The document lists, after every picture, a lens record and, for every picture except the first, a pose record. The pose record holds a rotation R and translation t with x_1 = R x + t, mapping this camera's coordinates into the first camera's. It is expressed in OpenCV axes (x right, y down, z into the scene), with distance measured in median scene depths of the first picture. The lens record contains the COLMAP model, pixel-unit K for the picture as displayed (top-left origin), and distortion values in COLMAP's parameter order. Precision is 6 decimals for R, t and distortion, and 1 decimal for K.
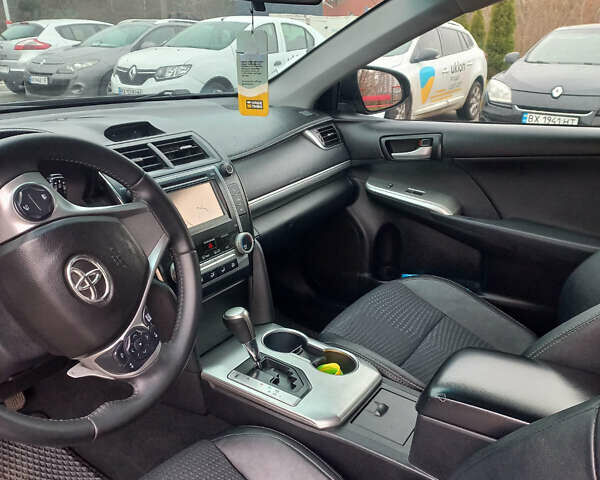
lens RADIAL K [[563.7, 0, 300.0], [0, 563.7, 240.0], [0, 0, 1]] dist [0.111650, -0.163189]
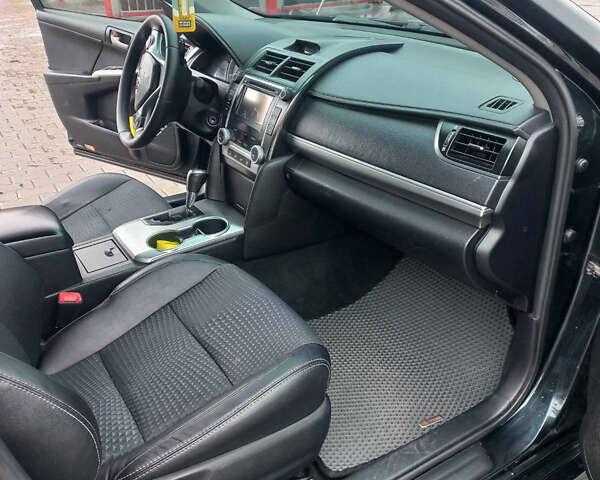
lens RADIAL K [[563.7, 0, 300.0], [0, 563.7, 240.0], [0, 0, 1]] dist [0.111650, -0.163189]
pose [[-0.411657, 0.404053, -0.816872, 0.738654], [-0.305011, 0.783567, 0.541287, -0.427072], [0.858782, 0.471980, -0.199321, 1.140256]]
